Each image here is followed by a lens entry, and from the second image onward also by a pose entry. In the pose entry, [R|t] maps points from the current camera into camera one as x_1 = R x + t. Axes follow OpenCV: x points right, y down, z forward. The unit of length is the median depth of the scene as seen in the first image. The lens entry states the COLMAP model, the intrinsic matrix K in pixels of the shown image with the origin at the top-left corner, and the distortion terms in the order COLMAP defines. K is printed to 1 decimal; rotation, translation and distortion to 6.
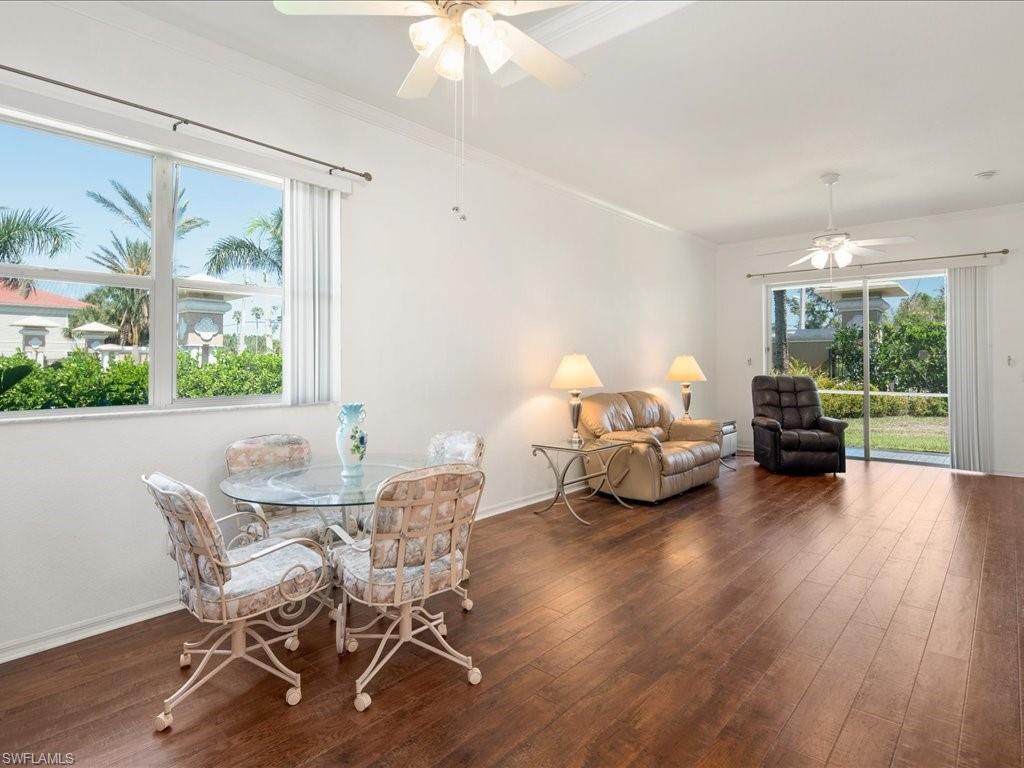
lens RADIAL K [[563.2, 0, 500.3], [0, 563.2, 350.5], [0, 0, 1]] dist [0.007816, -0.001826]
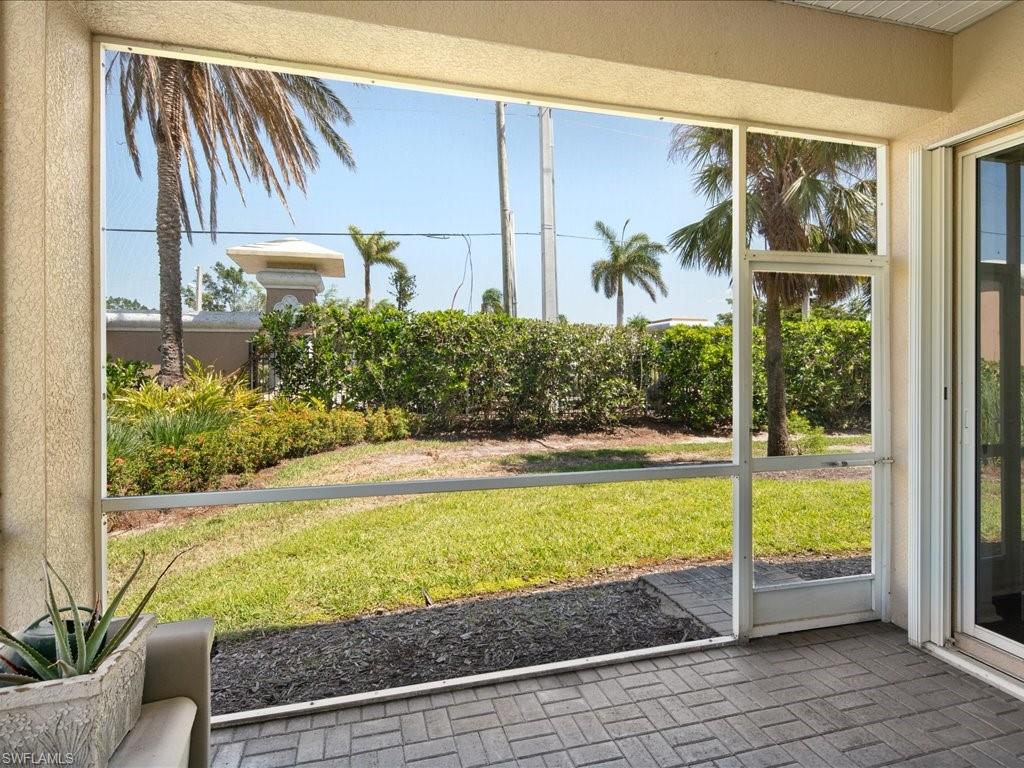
lens RADIAL K [[563.2, 0, 510.4], [0, 563.2, 361.5], [0, 0, 1]] dist [0.007816, -0.001826]
pose [[0.540922, -0.001351, 0.841072, 0.236524], [-0.018369, 0.999741, 0.013419, 0.004664], [-0.840872, -0.022708, 0.540757, 0.468837]]
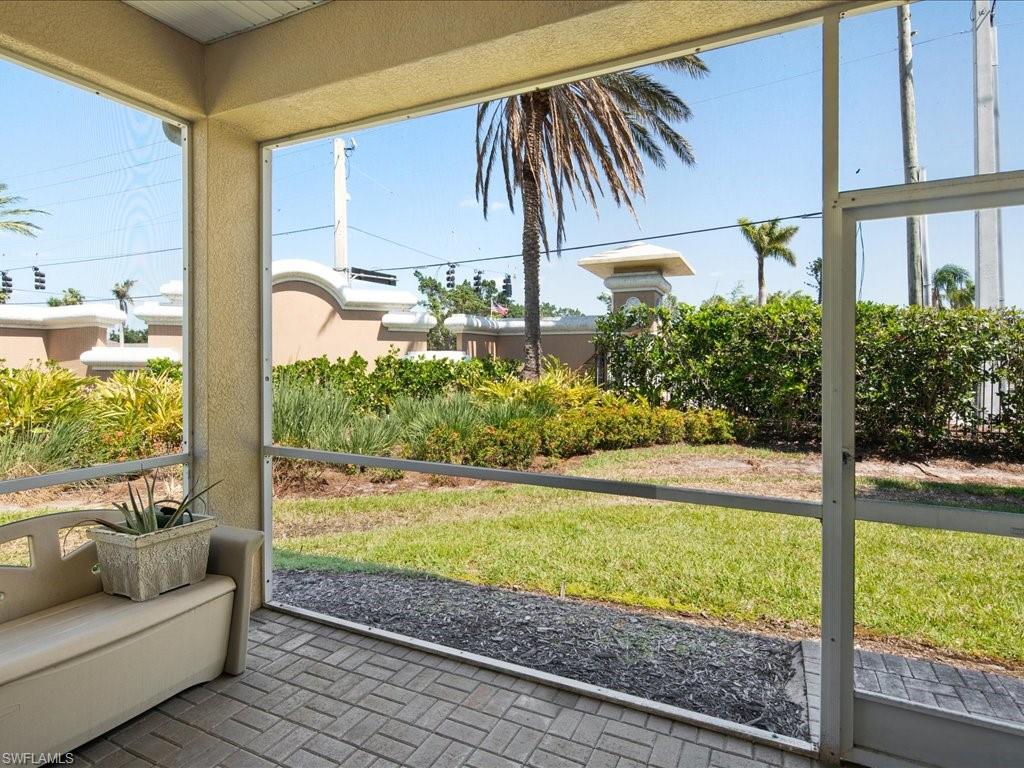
lens RADIAL K [[563.2, 0, 499.6], [0, 563.2, 359.0], [0, 0, 1]] dist [0.007816, -0.001826]
pose [[0.964387, 0.002124, 0.264487, 0.323738], [-0.007501, 0.999785, 0.019324, 0.004649], [-0.264389, -0.020619, 0.964196, 0.402970]]
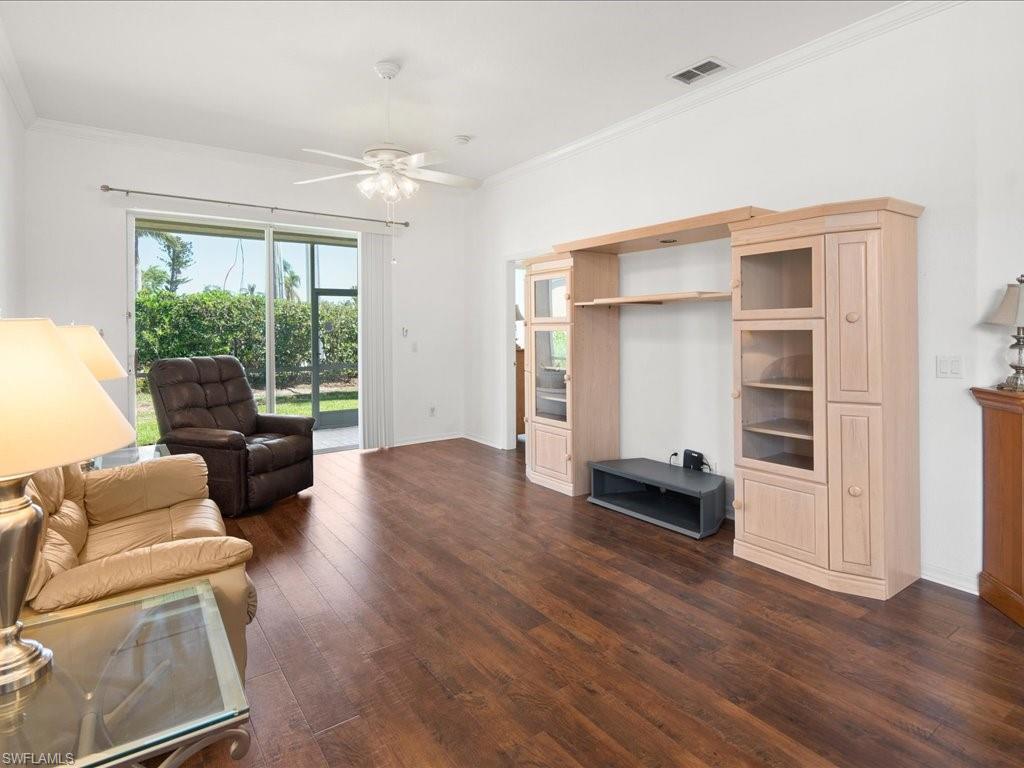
lens RADIAL K [[563.2, 0, 508.9], [0, 563.2, 330.2], [0, 0, 1]] dist [0.007816, -0.001826]
pose [[0.227314, -0.000396, 0.973821, -0.015480], [-0.015604, 0.999870, 0.004049, 0.002473], [-0.973696, -0.016116, 0.227279, 0.224949]]
